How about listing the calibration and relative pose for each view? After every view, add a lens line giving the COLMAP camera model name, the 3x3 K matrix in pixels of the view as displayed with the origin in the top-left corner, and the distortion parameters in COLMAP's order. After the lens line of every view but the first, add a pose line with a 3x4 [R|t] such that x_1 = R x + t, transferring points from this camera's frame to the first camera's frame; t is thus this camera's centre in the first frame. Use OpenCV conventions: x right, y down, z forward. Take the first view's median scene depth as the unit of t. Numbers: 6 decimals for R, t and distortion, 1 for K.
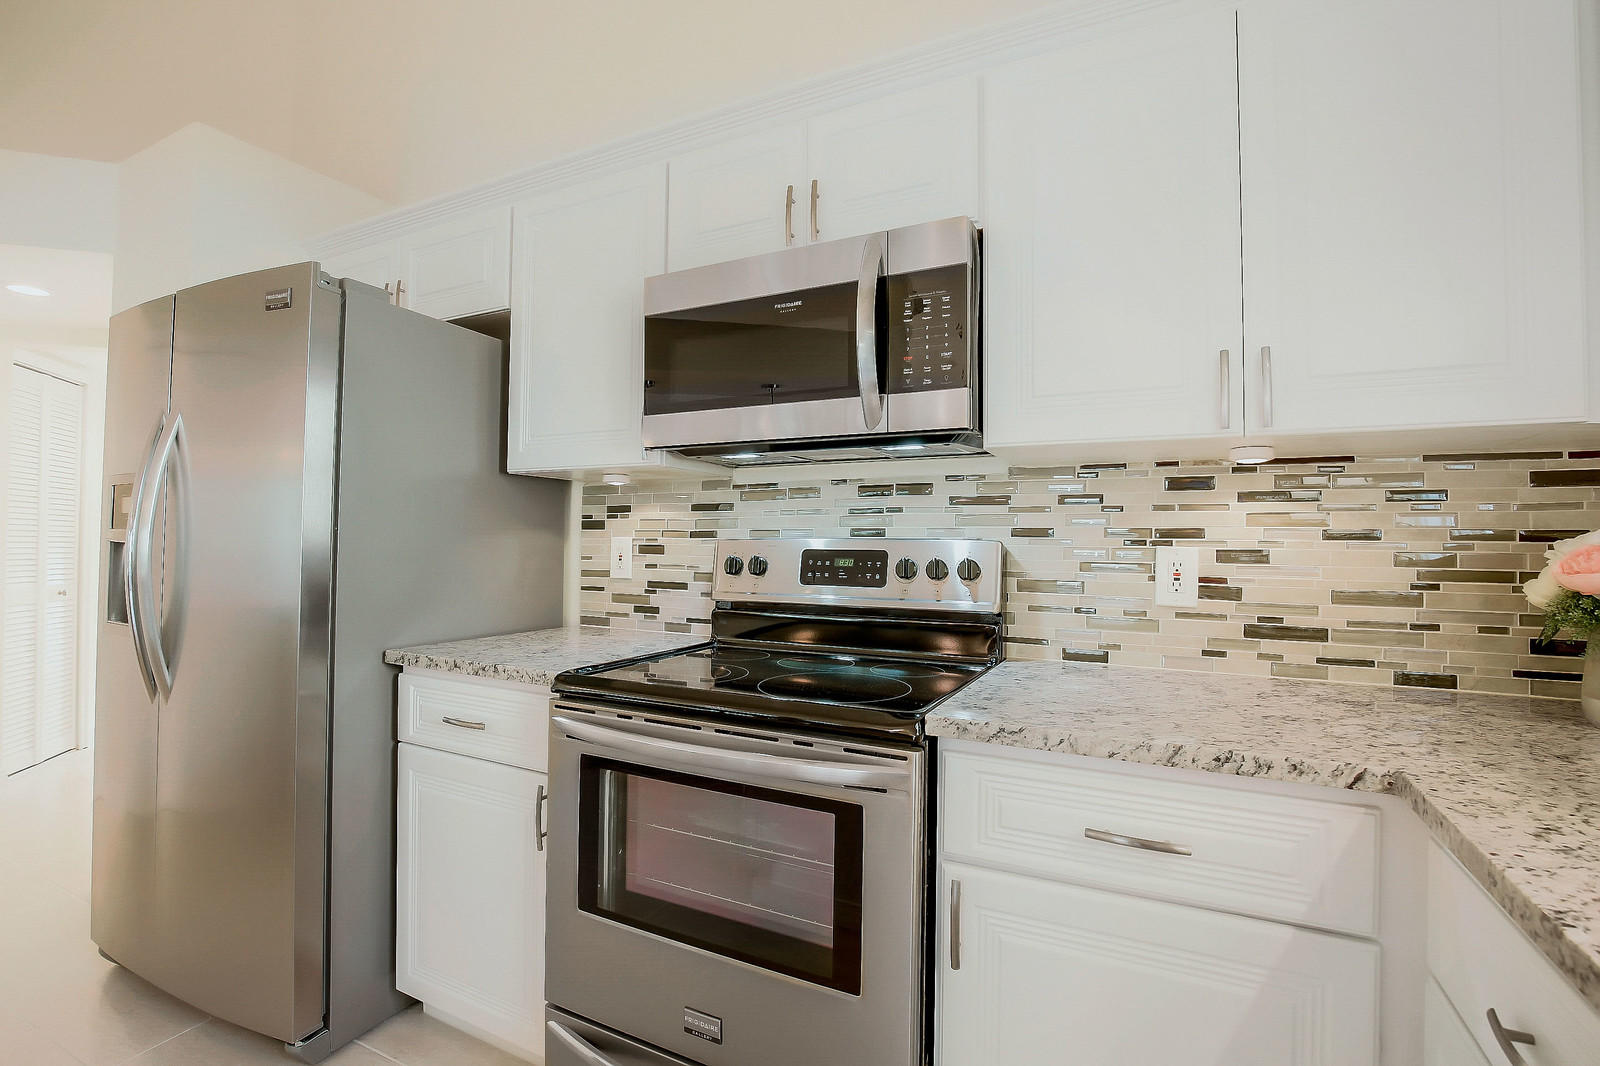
lens RADIAL K [[738.3, 0, 807.5], [0, 738.3, 527.1], [0, 0, 1]] dist [-0.027226, 0.004597]
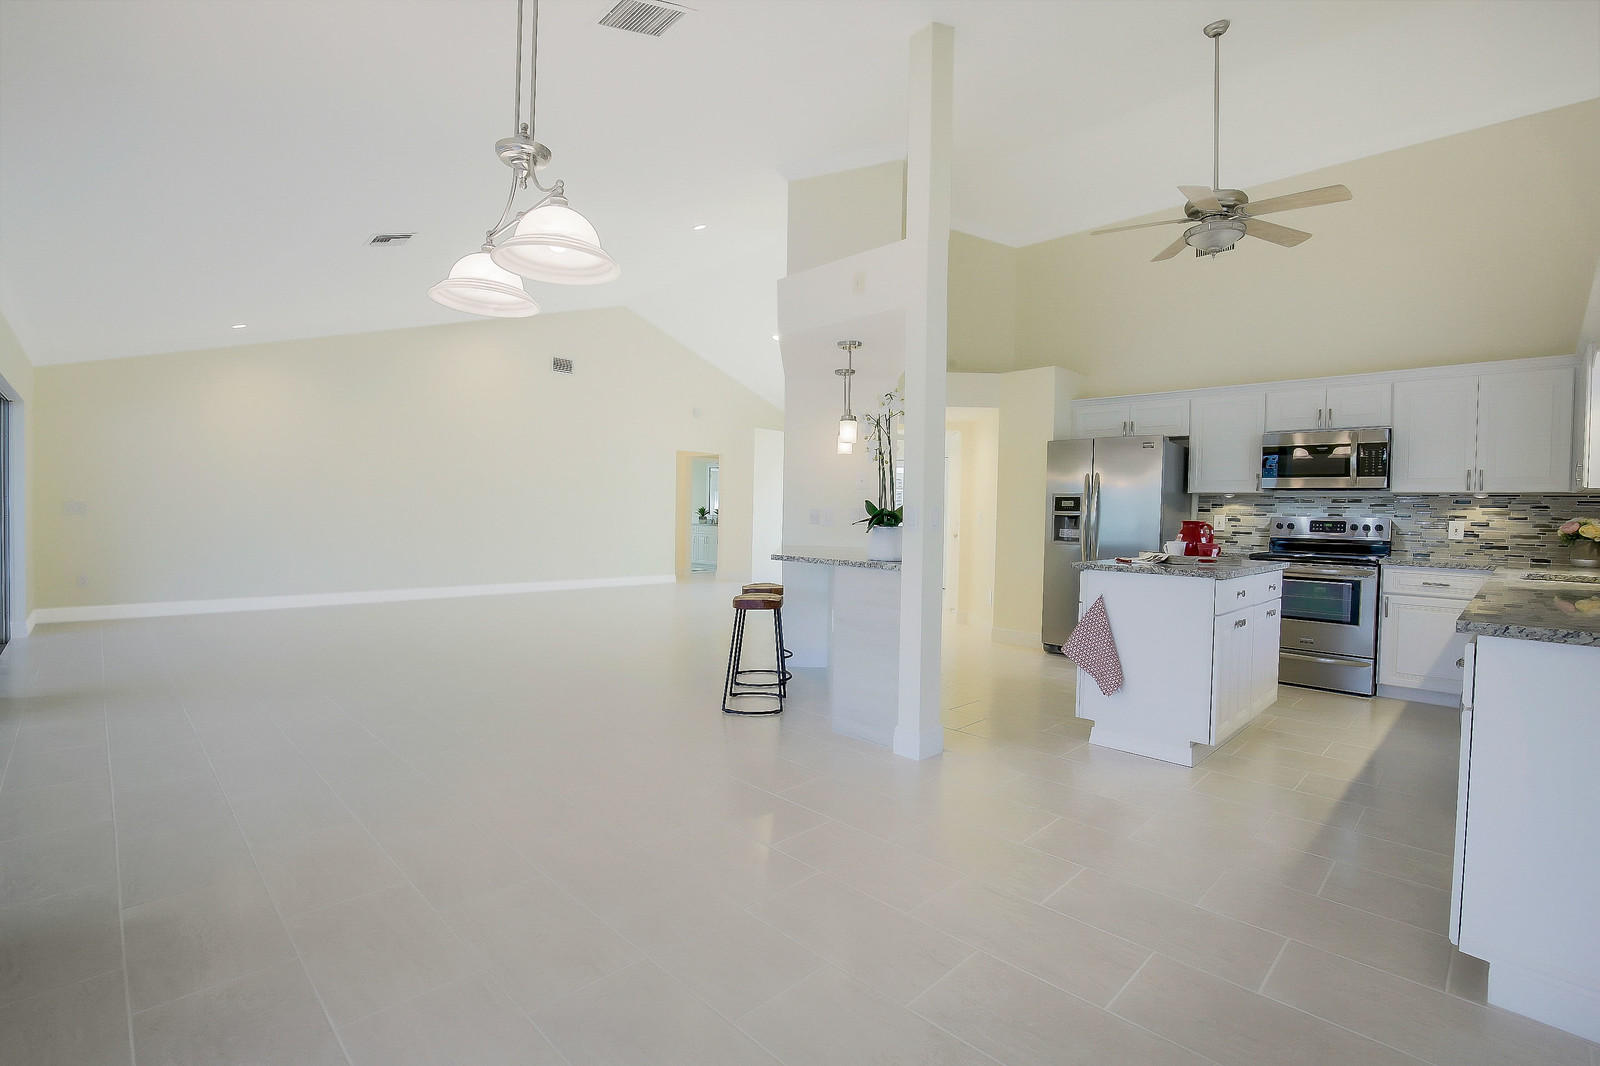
lens RADIAL K [[738.3, 0, 809.0], [0, 738.3, 529.8], [0, 0, 1]] dist [-0.027226, 0.004597]
pose [[0.948395, 0.019822, -0.316470, -1.161646], [-0.008297, 0.999254, 0.037725, -0.031890], [0.316982, -0.033153, 0.947852, -2.854007]]
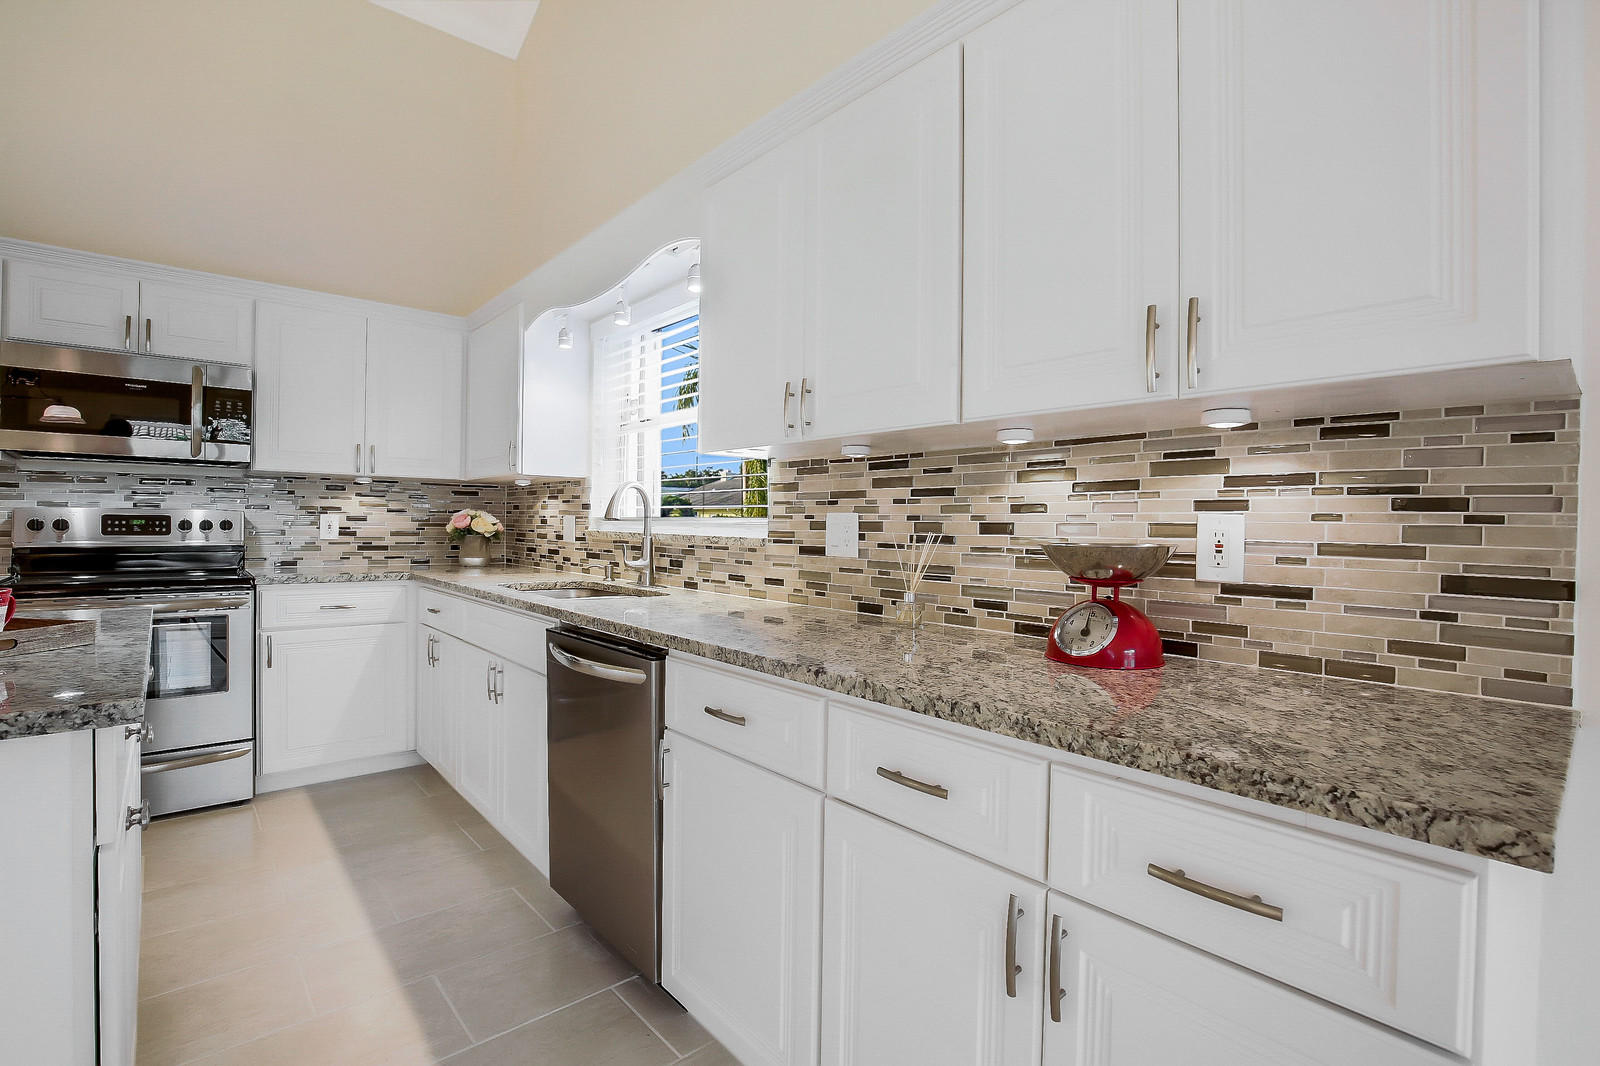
lens RADIAL K [[738.3, 0, 783.3], [0, 738.3, 529.9], [0, 0, 1]] dist [-0.027226, 0.004597]
pose [[0.408276, -0.010067, 0.912803, -1.013857], [-0.024868, 0.999445, 0.022145, -0.011069], [-0.912520, -0.031741, 0.407799, -1.250095]]
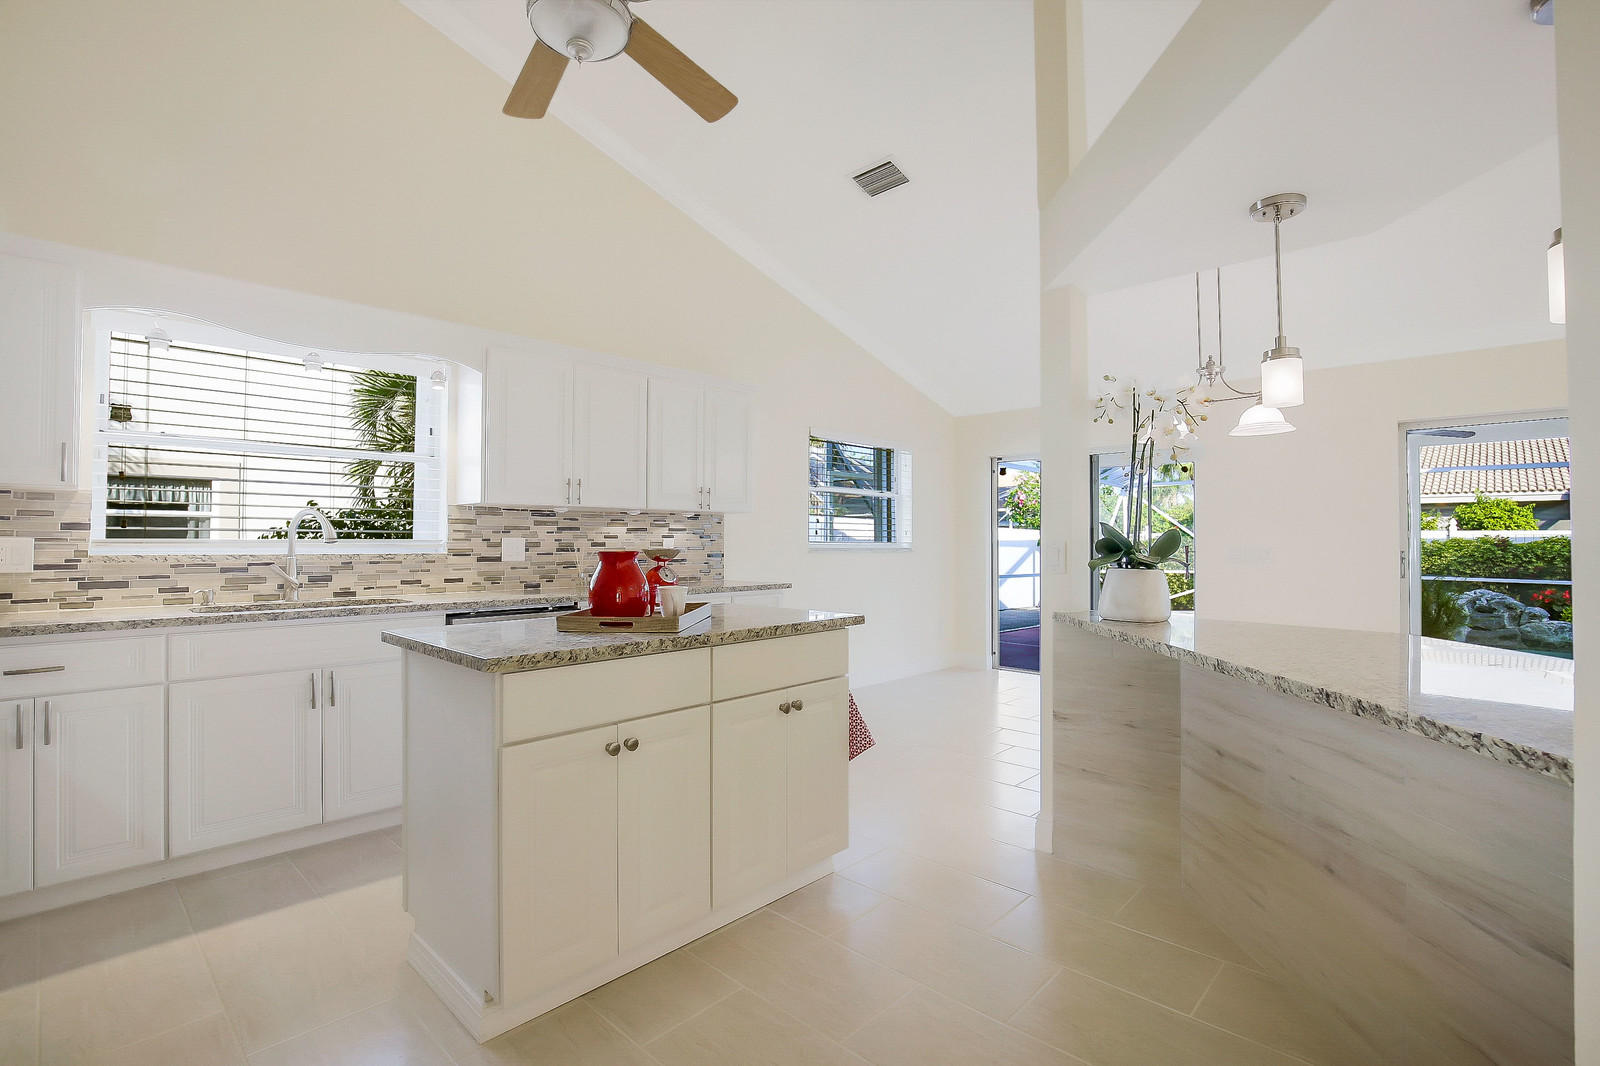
lens RADIAL K [[738.3, 0, 795.8], [0, 738.3, 523.0], [0, 0, 1]] dist [-0.027226, 0.004597]
pose [[-0.940908, 0.000354, 0.338662, -1.492470], [-0.013355, 0.999183, -0.038148, 0.016532], [-0.338398, -0.040417, -0.940135, 1.180419]]
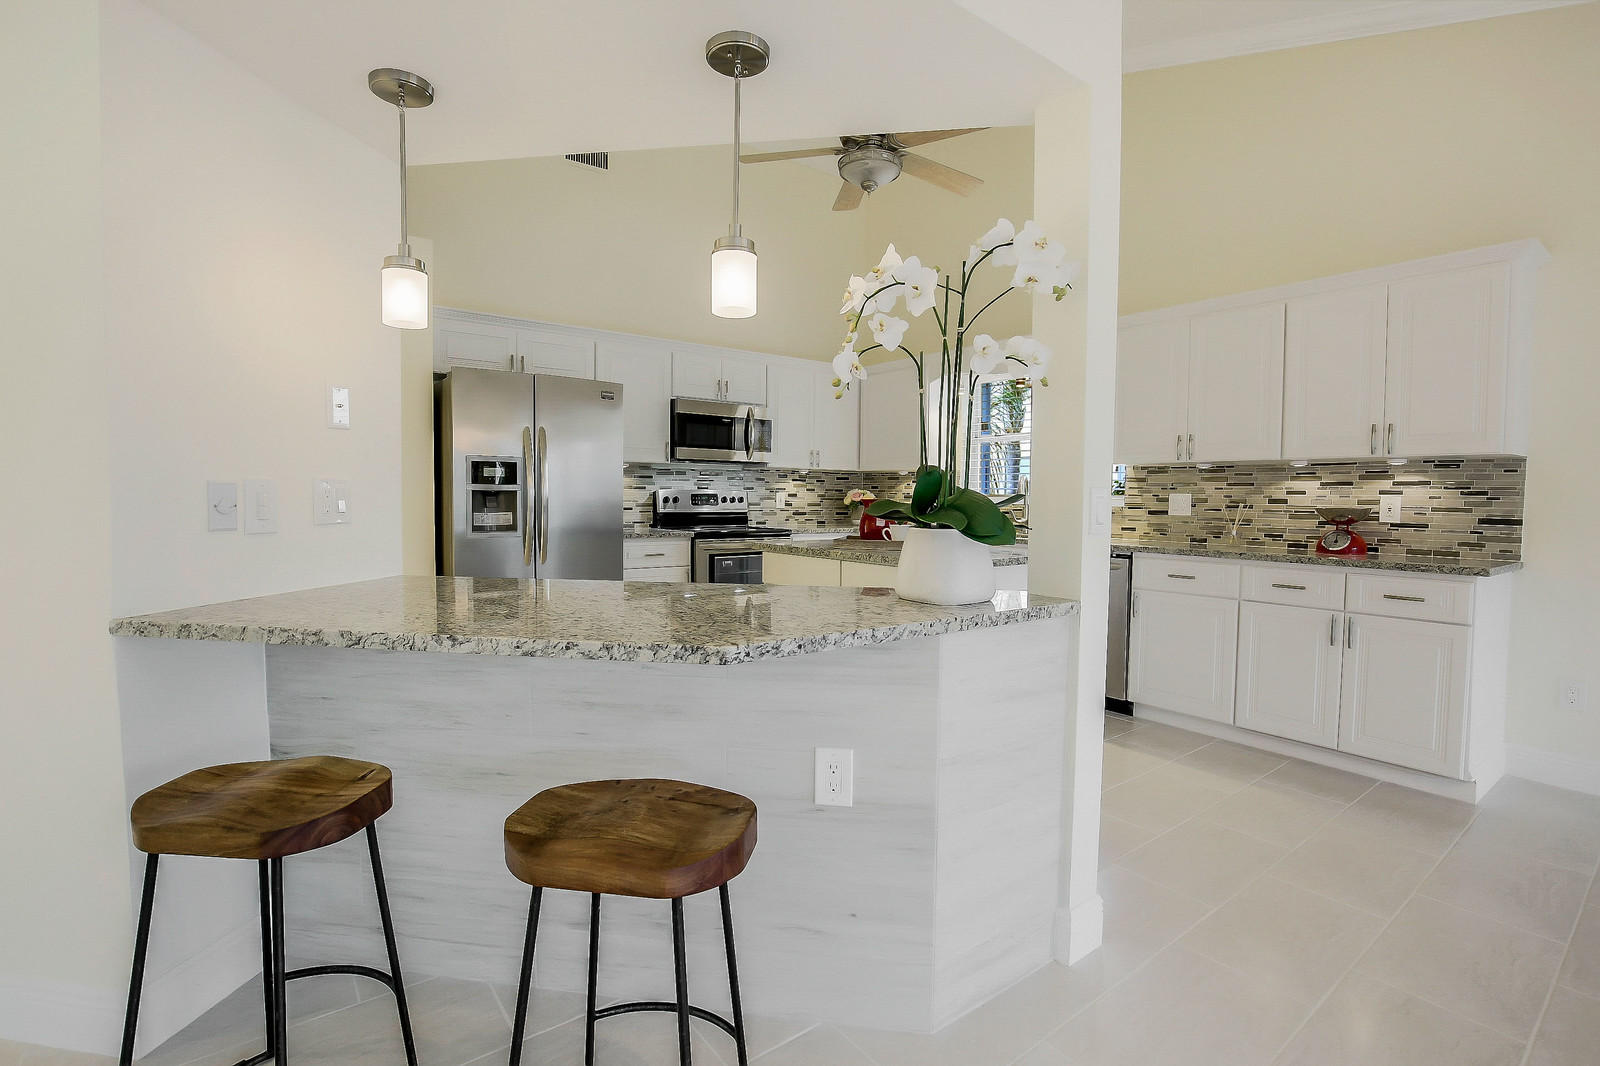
lens RADIAL K [[738.3, 0, 785.6], [0, 738.3, 525.9], [0, 0, 1]] dist [-0.027226, 0.004597]
pose [[0.474433, -0.038785, 0.879437, -2.765990], [-0.022214, 0.998183, 0.056006, -0.015490], [-0.880011, -0.046107, 0.472709, -0.812260]]
